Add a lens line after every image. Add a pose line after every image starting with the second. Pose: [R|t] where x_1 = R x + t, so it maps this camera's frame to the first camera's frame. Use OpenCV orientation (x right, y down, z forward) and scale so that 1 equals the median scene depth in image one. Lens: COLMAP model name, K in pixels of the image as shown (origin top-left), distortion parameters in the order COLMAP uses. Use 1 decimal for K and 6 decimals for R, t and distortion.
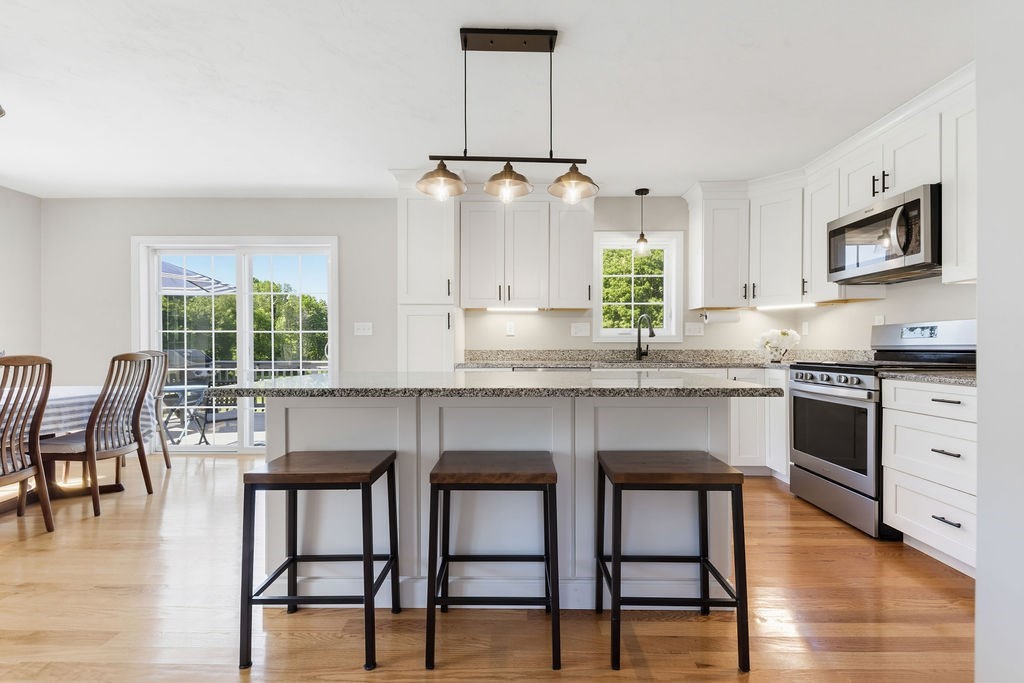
lens RADIAL K [[458.1, 0, 505.0], [0, 458.1, 346.9], [0, 0, 1]] dist [0.012960, -0.005787]
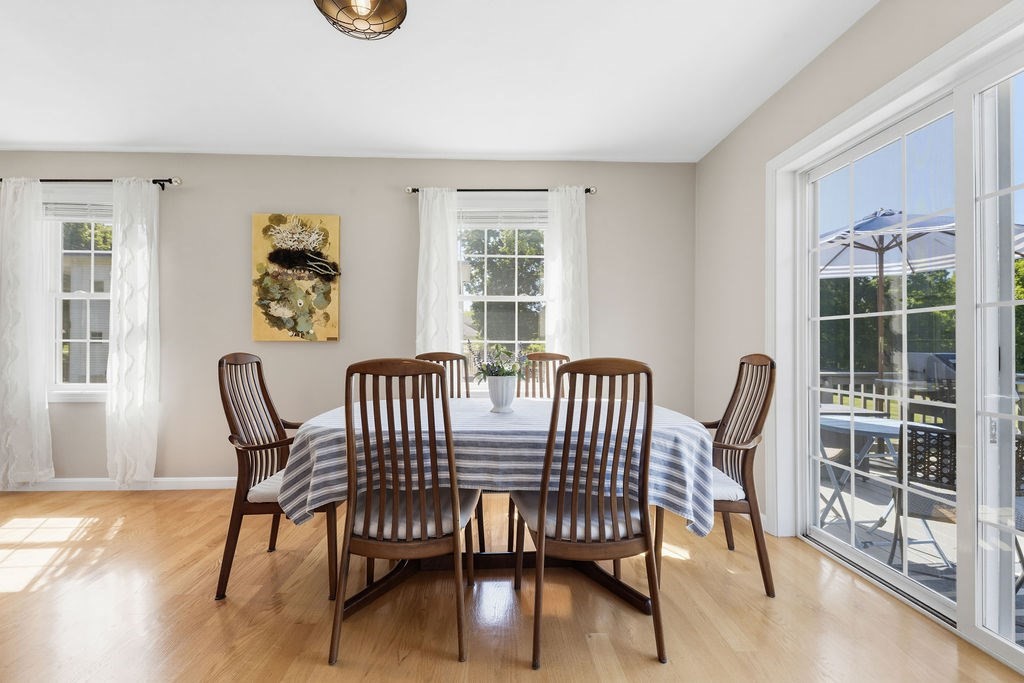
lens RADIAL K [[458.1, 0, 505.5], [0, 458.1, 338.5], [0, 0, 1]] dist [0.012960, -0.005787]
pose [[0.042821, -0.021824, -0.998844, -0.289105], [-0.010201, 0.999700, -0.022280, 0.003094], [0.999031, 0.011143, 0.042586, 0.776757]]
